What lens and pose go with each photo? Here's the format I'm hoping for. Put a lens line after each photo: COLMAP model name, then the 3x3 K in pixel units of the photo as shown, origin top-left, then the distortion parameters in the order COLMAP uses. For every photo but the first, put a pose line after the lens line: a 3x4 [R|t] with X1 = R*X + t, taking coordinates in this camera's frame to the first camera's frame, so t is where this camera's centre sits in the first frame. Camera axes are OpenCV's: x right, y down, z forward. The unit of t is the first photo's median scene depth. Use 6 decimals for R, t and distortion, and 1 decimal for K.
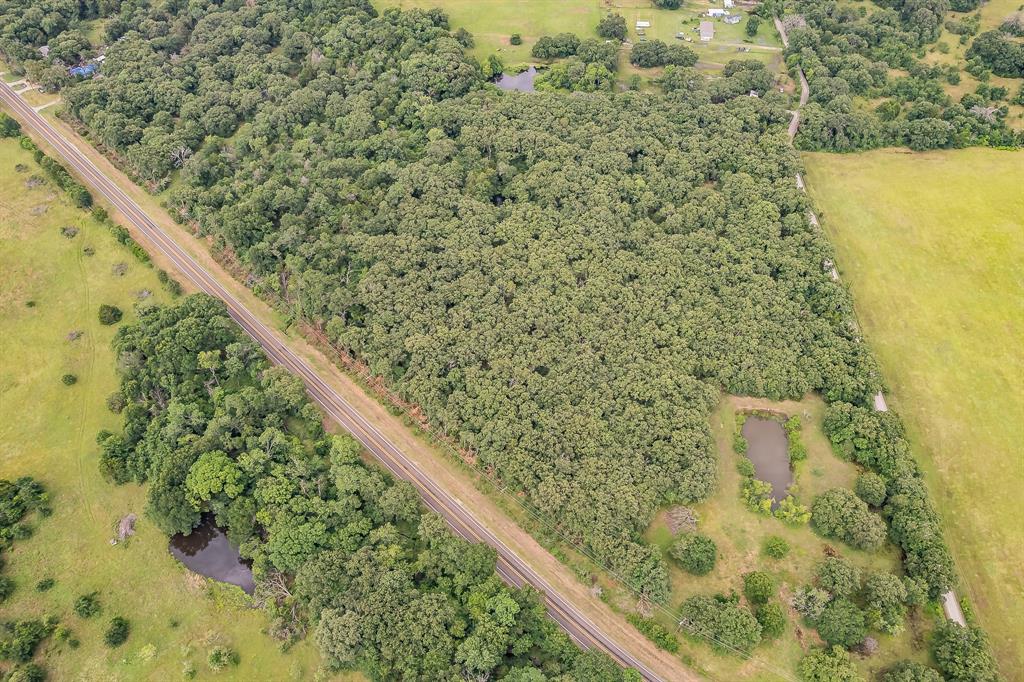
lens RADIAL K [[782.2, 0, 510.9], [0, 782.2, 344.9], [0, 0, 1]] dist [-0.058980, 0.041206]
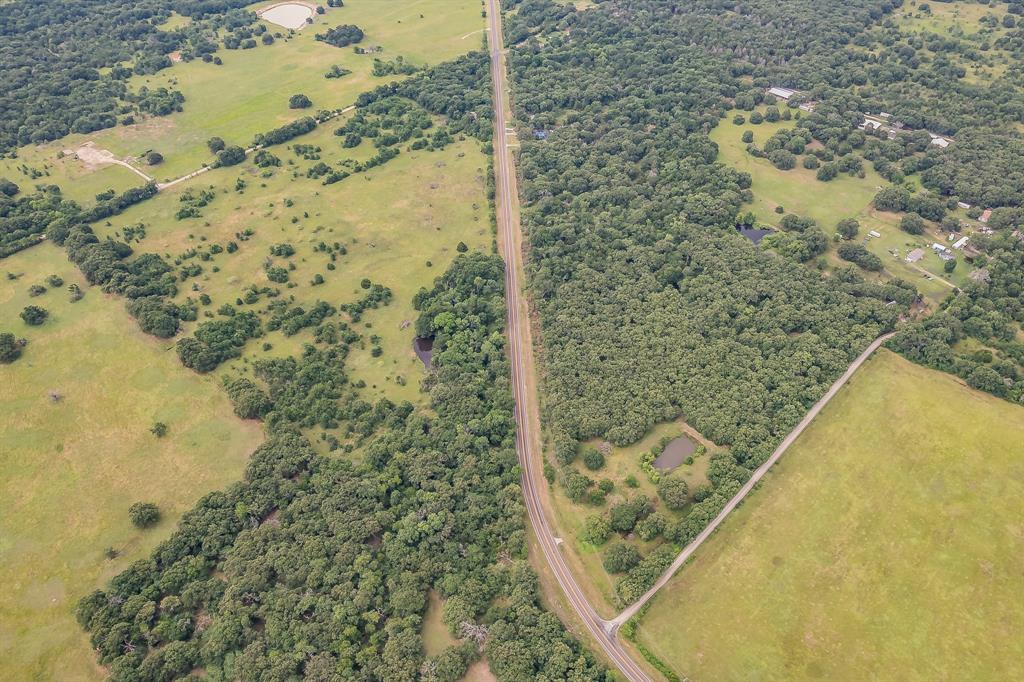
lens RADIAL K [[782.2, 0, 514.6], [0, 782.2, 342.5], [0, 0, 1]] dist [-0.058980, 0.041206]
pose [[0.736970, 0.445720, -0.508143, 0.724954], [-0.500976, 0.864868, 0.032047, 0.041237], [0.453760, 0.230950, 0.860676, -0.635839]]
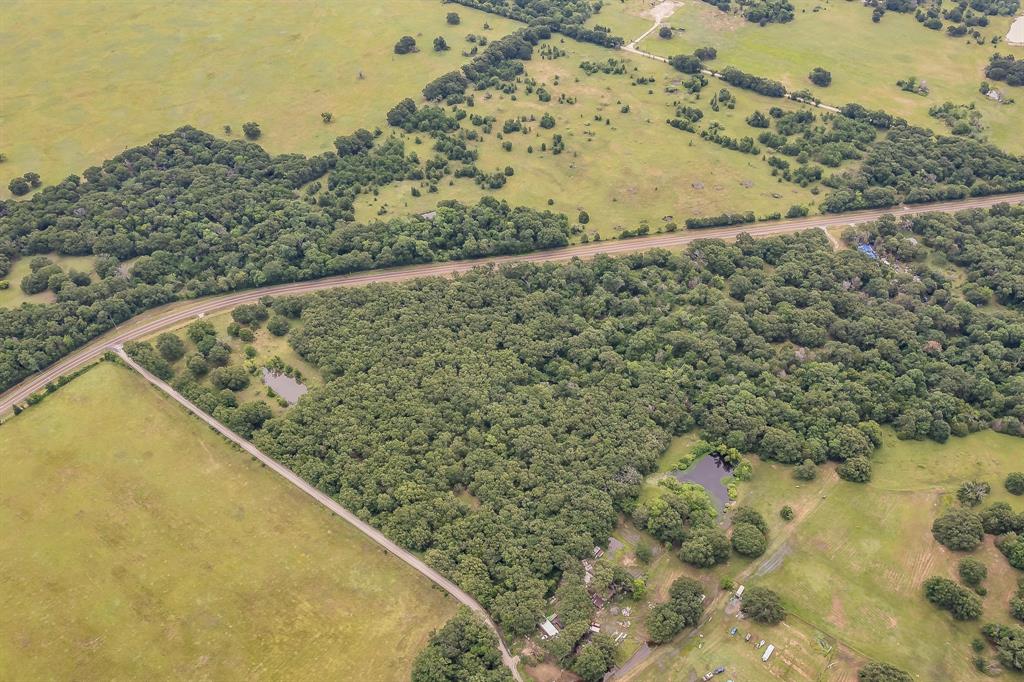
lens RADIAL K [[782.2, 0, 515.4], [0, 782.2, 339.7], [0, 0, 1]] dist [-0.058980, 0.041206]
pose [[-0.566243, 0.591074, -0.574456, 0.858624], [-0.610051, 0.168128, 0.774320, -1.370035], [0.554262, 0.788901, 0.265384, 0.622892]]
